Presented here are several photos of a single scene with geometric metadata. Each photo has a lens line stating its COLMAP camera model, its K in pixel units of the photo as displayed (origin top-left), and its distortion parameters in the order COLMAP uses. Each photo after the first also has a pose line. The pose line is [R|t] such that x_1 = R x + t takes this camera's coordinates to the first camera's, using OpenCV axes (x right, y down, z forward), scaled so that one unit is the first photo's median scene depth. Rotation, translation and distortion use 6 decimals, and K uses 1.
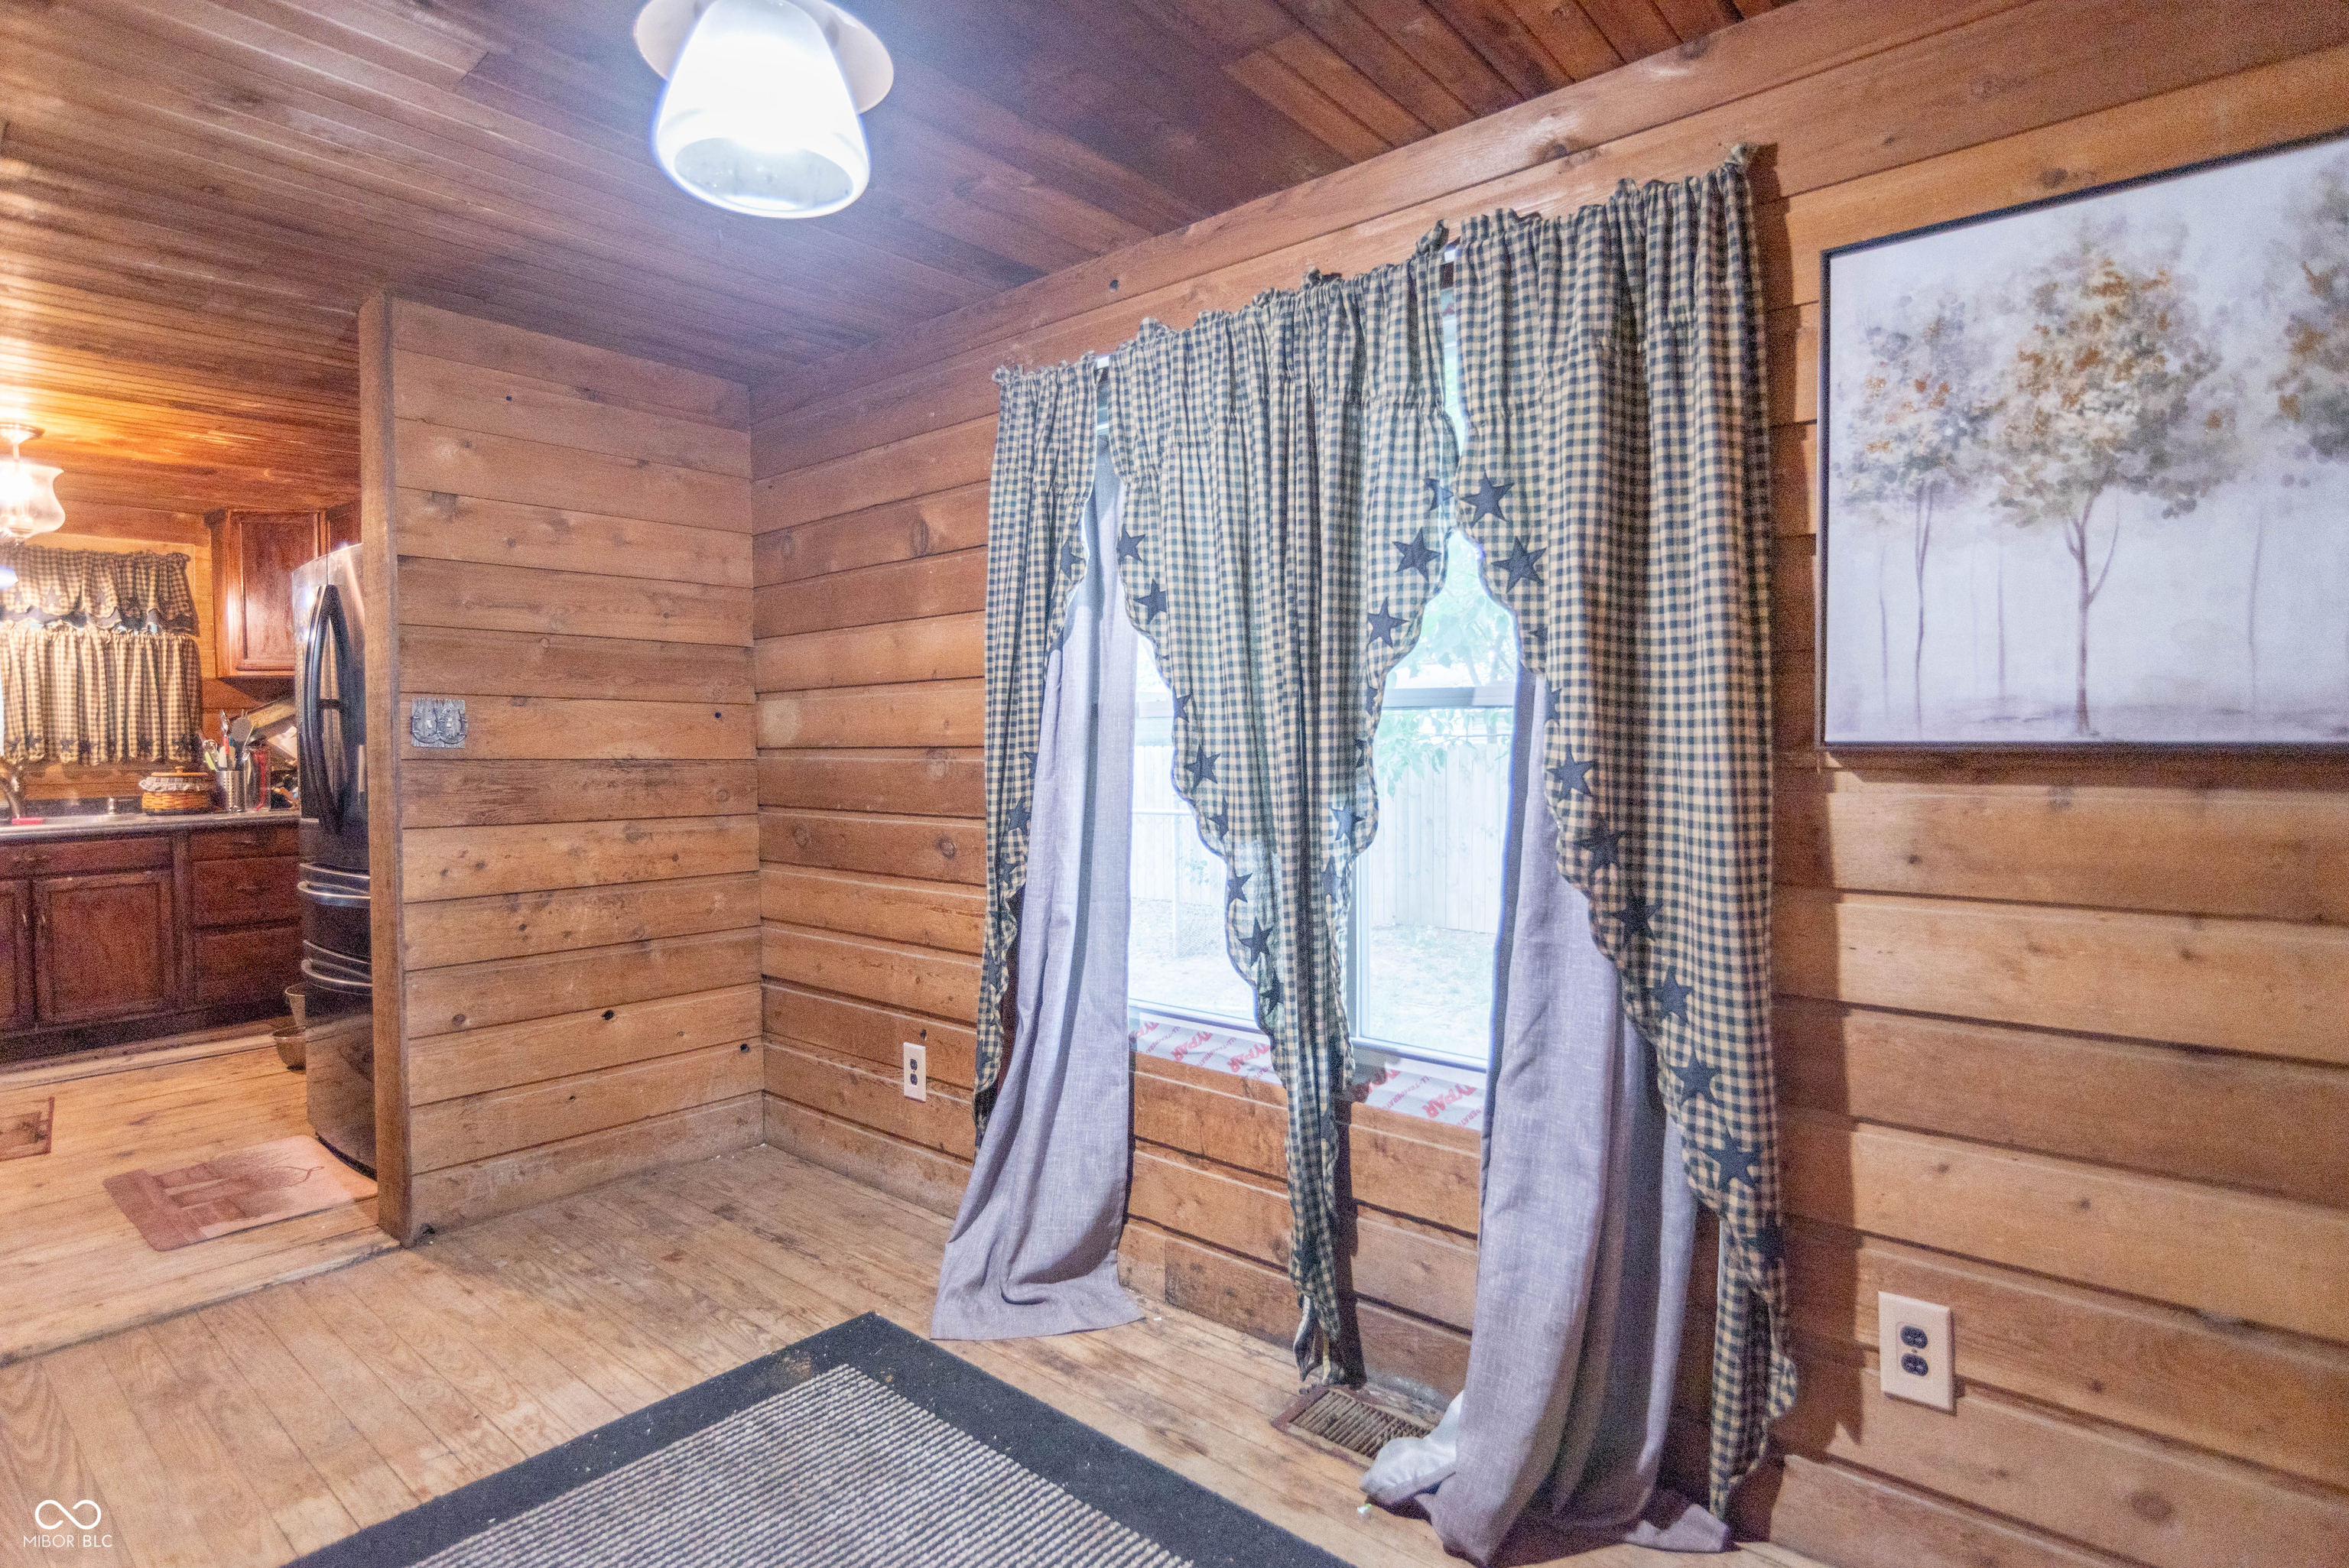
lens RADIAL K [[1182.5, 0, 1173.2], [0, 1182.5, 750.5], [0, 0, 1]] dist [-0.001167, 0.000051]
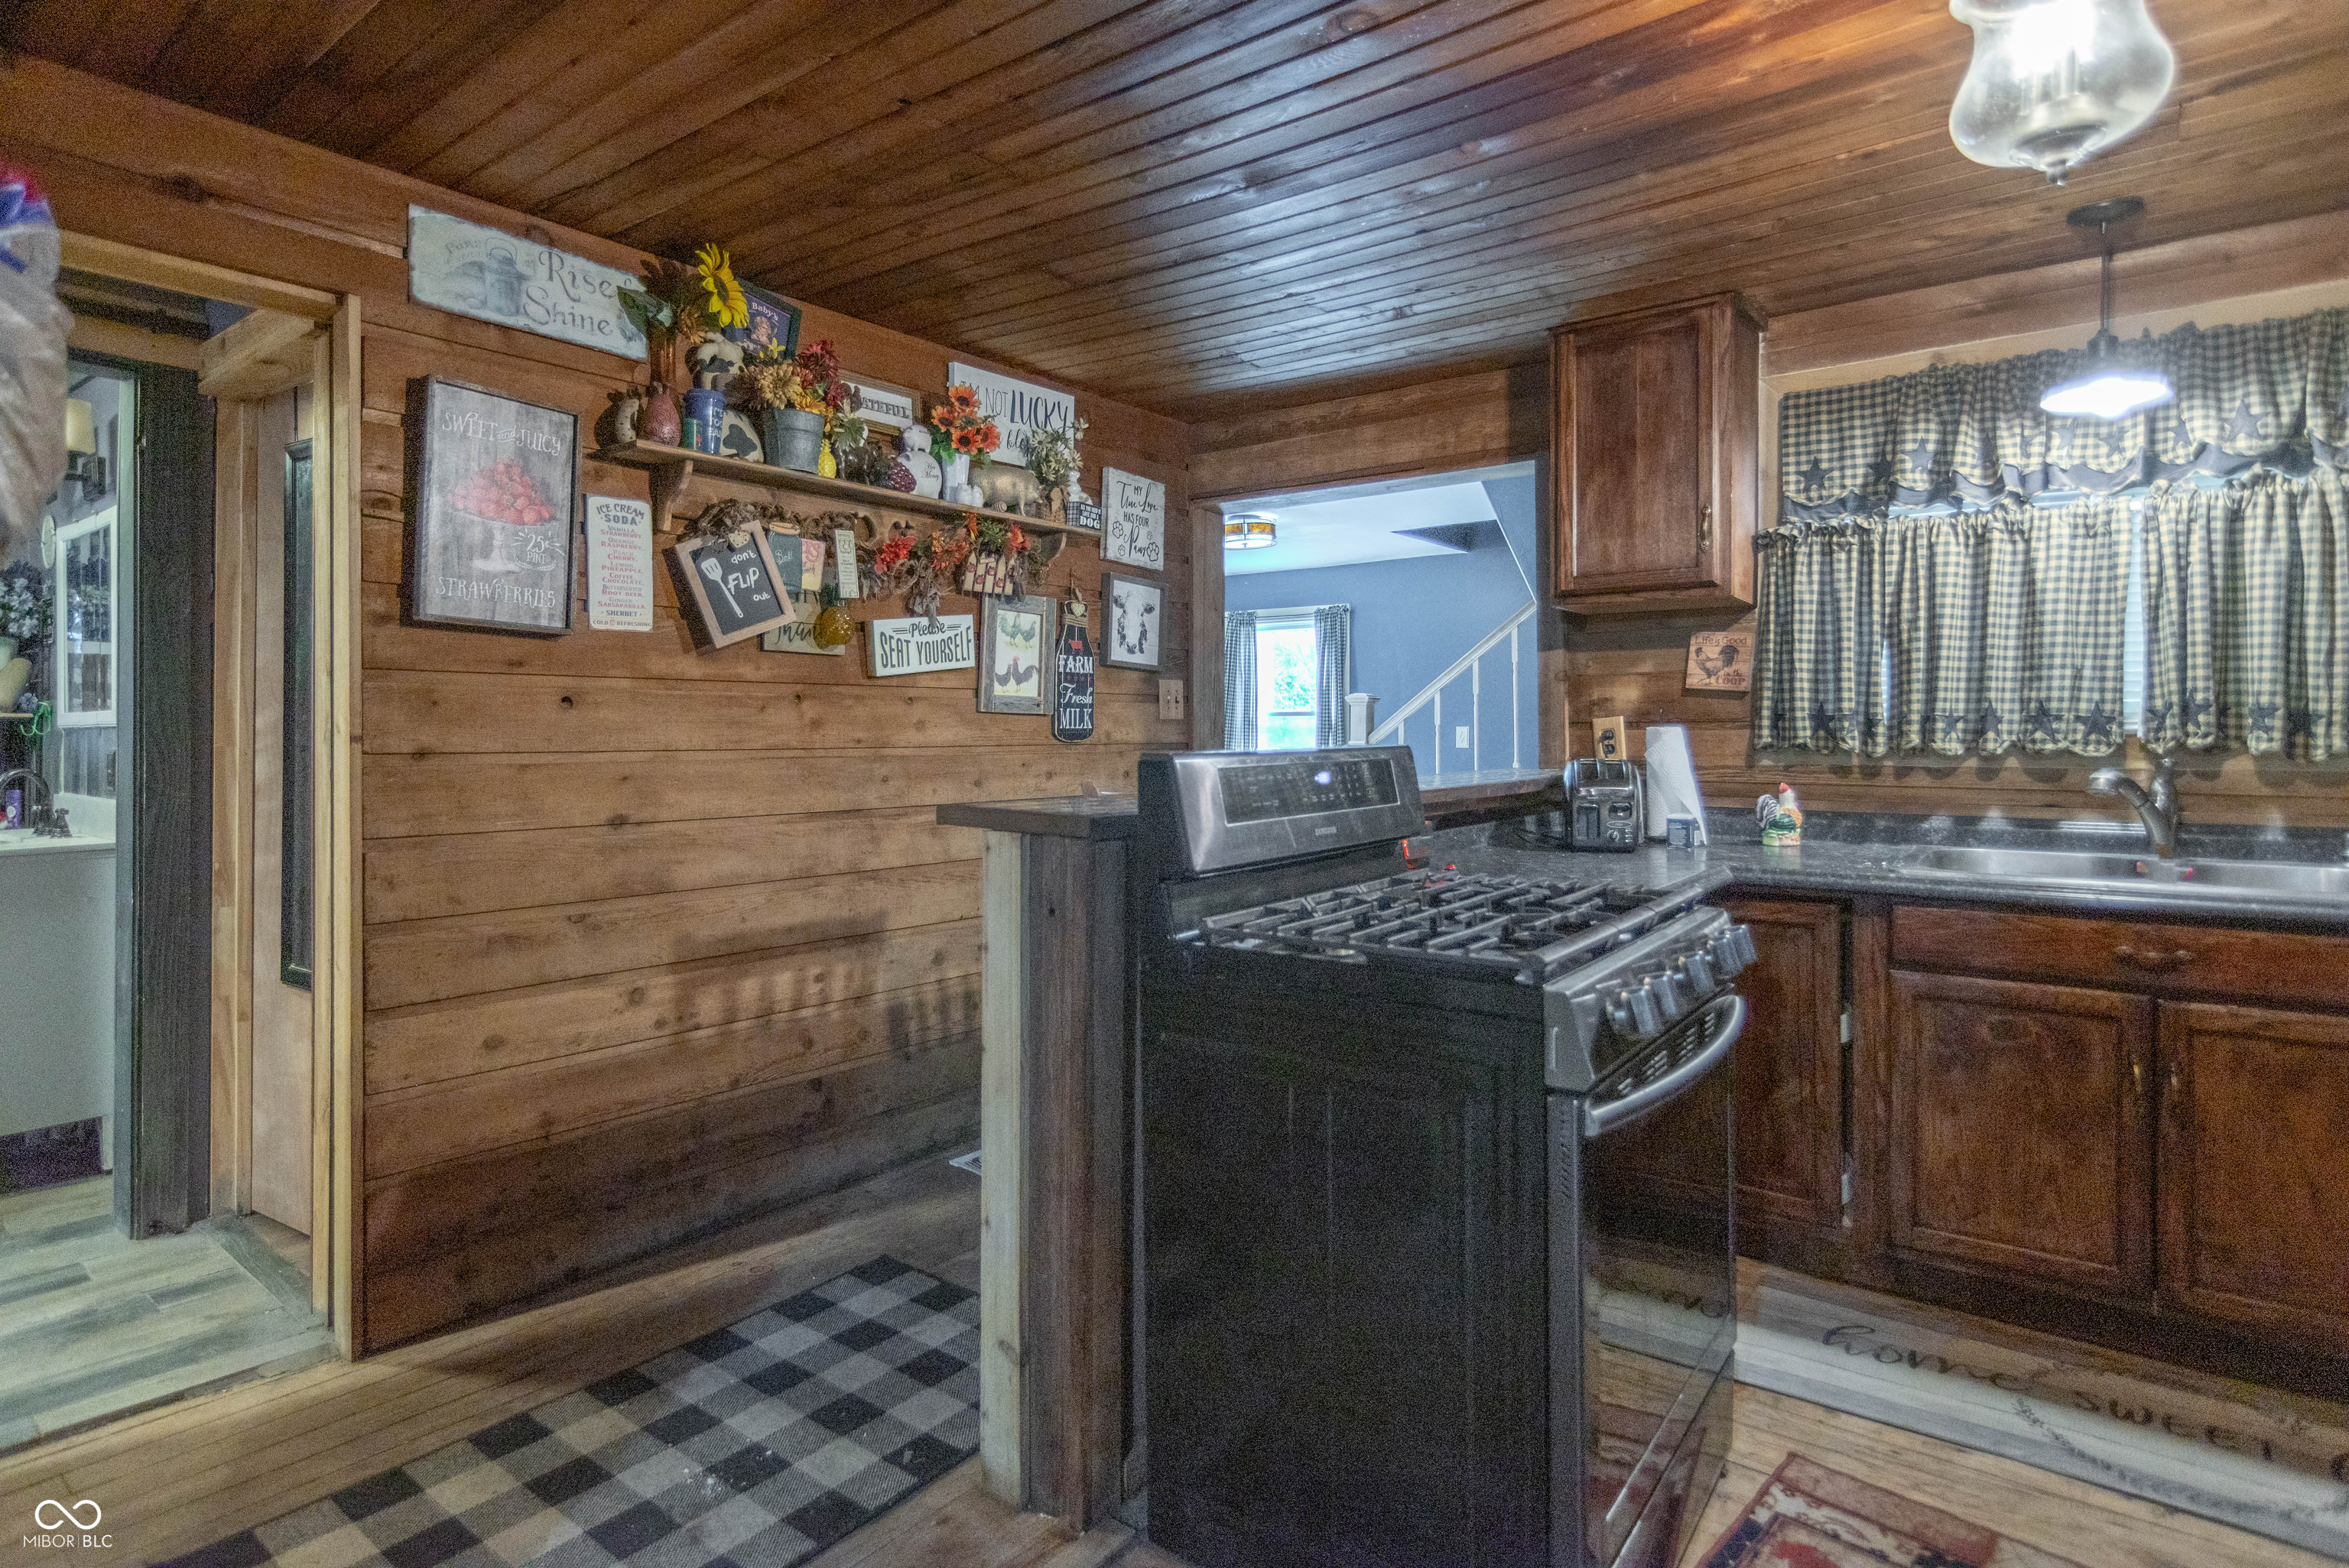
lens RADIAL K [[1247.7, 0, 1167.3], [0, 1247.7, 747.6], [0, 0, 1]] dist [-0.002396, 0.009480]
pose [[0.034971, 0.022233, -0.999141, -0.658426], [-0.013882, 0.999667, 0.021759, 0.004388], [0.999292, 0.013109, 0.035268, 0.803033]]
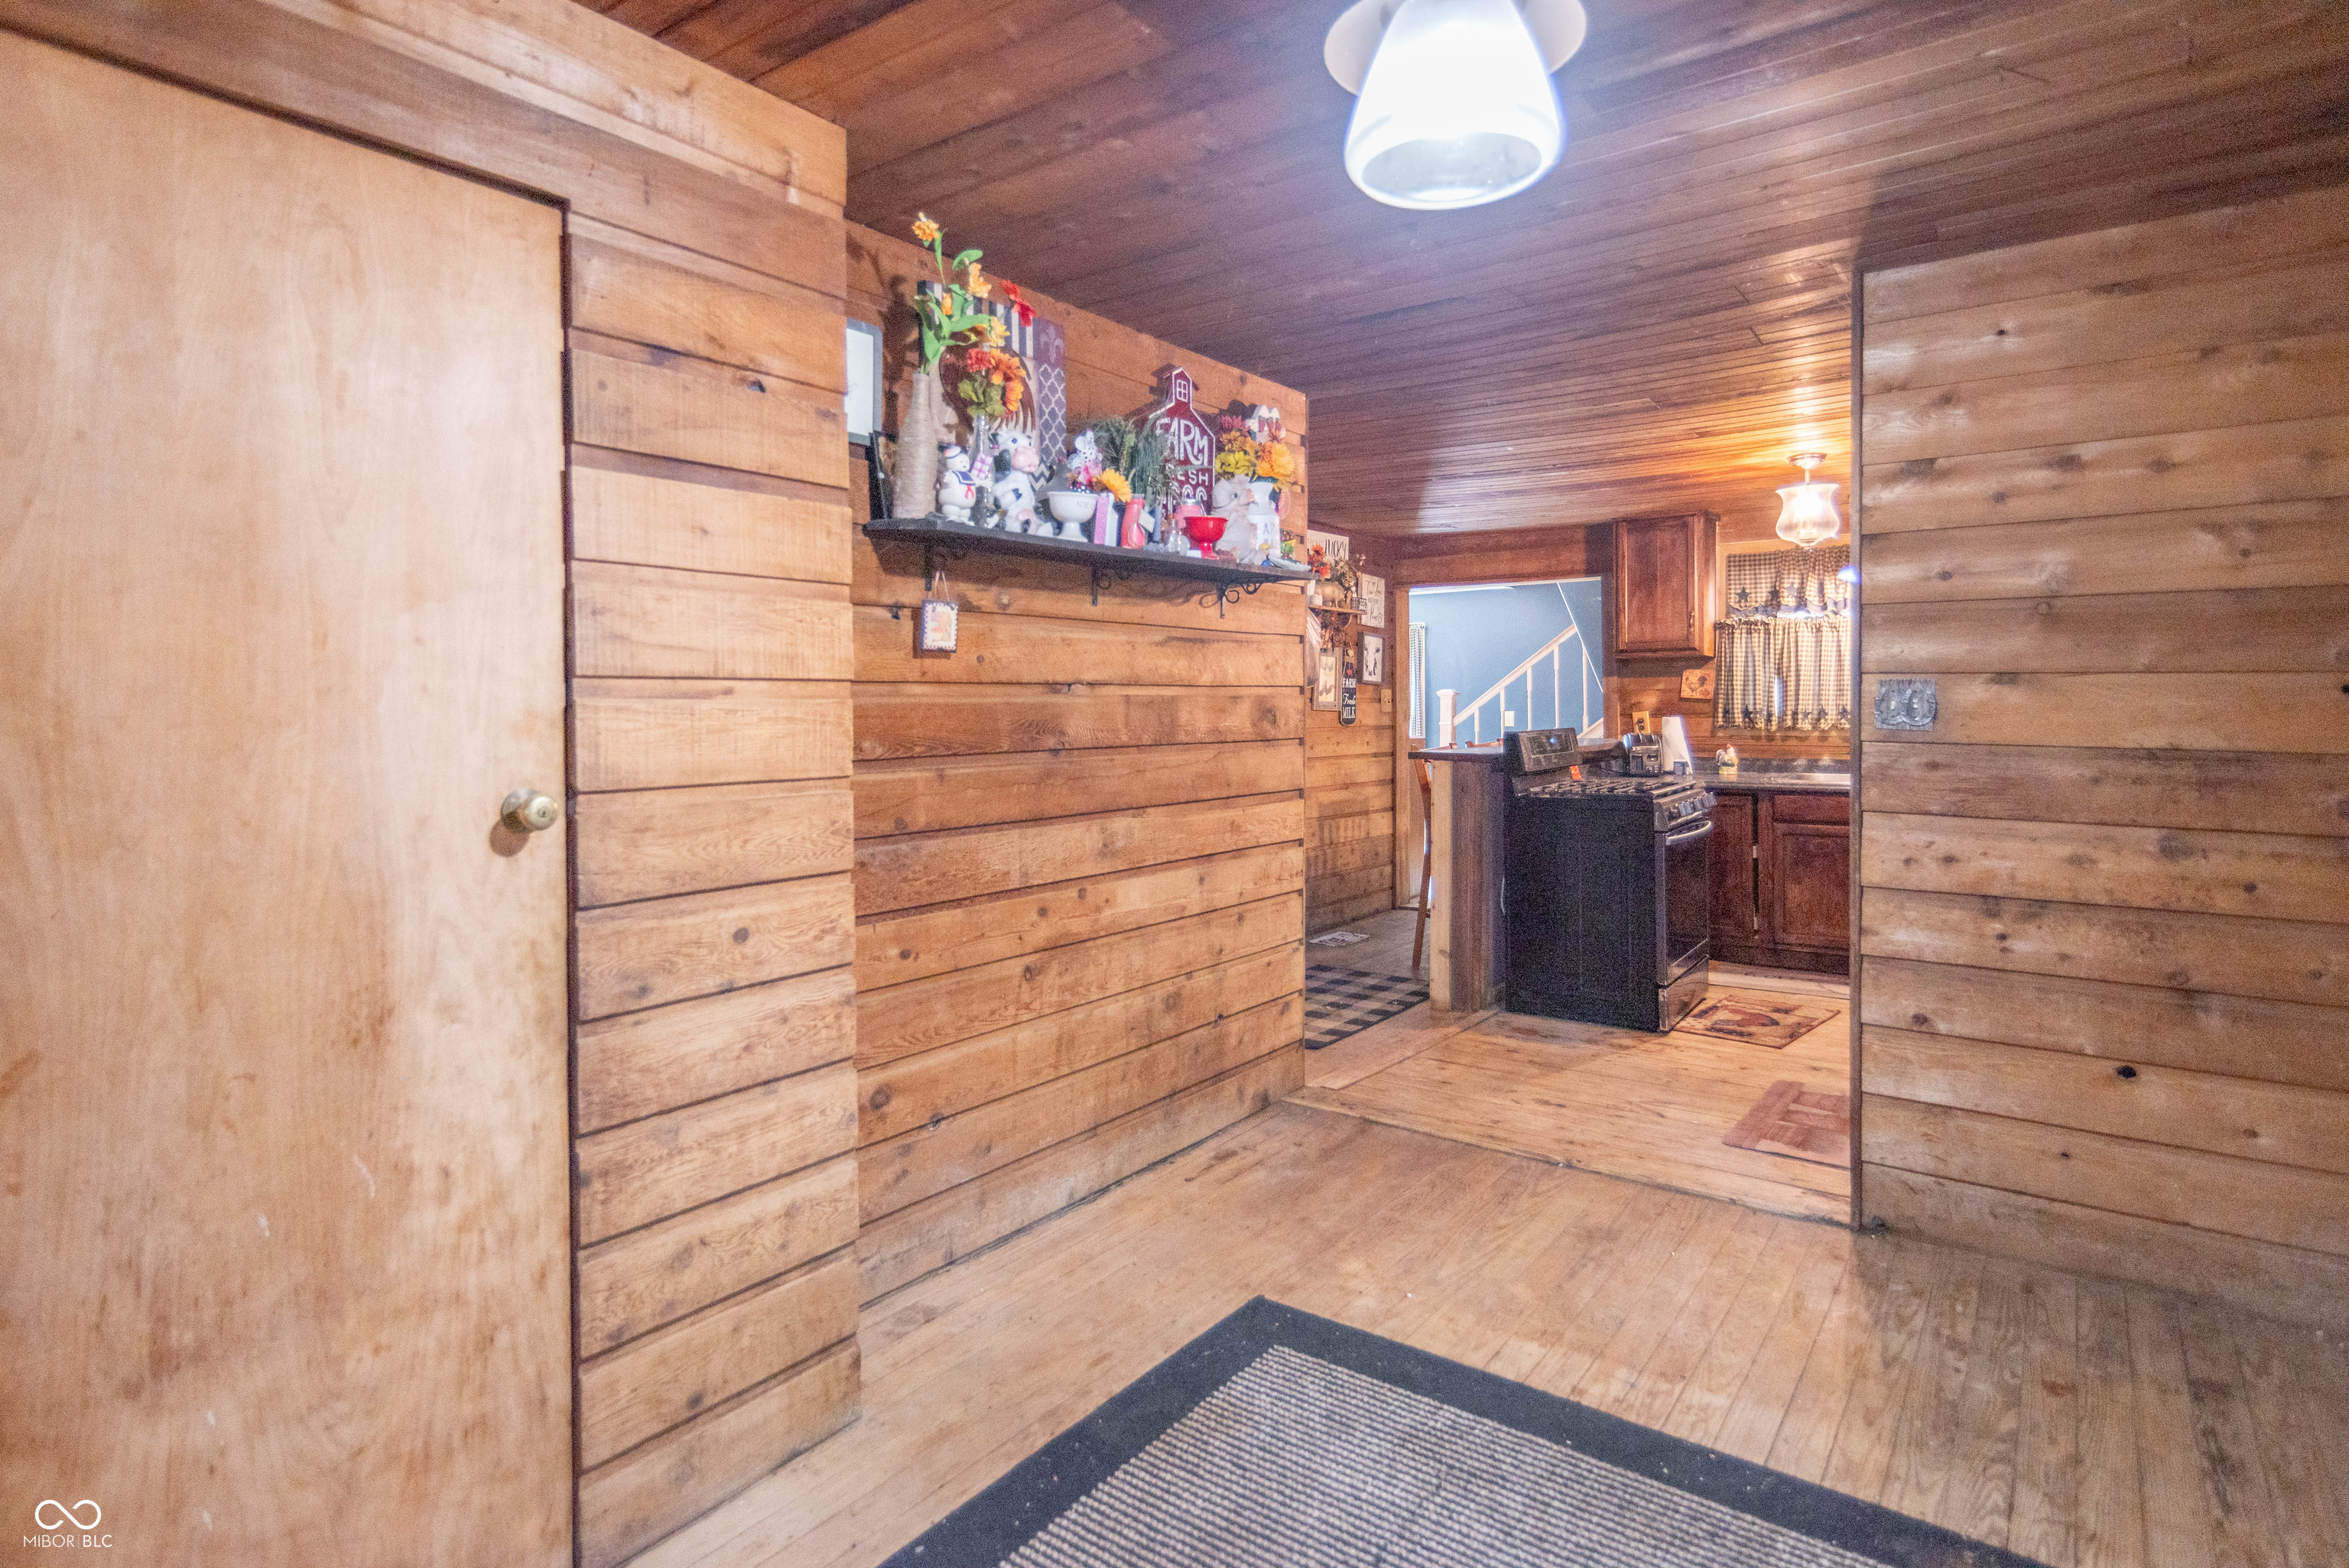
lens RADIAL K [[1224.9, 0, 1179.0], [0, 1224.9, 732.1], [0, 0, 1]] dist [-0.002162, -0.000301]
pose [[0.068590, 0.028596, -0.997235, 0.281490], [-0.009028, 0.999566, 0.028042, -0.020143], [0.997604, 0.007080, 0.068818, 0.304295]]
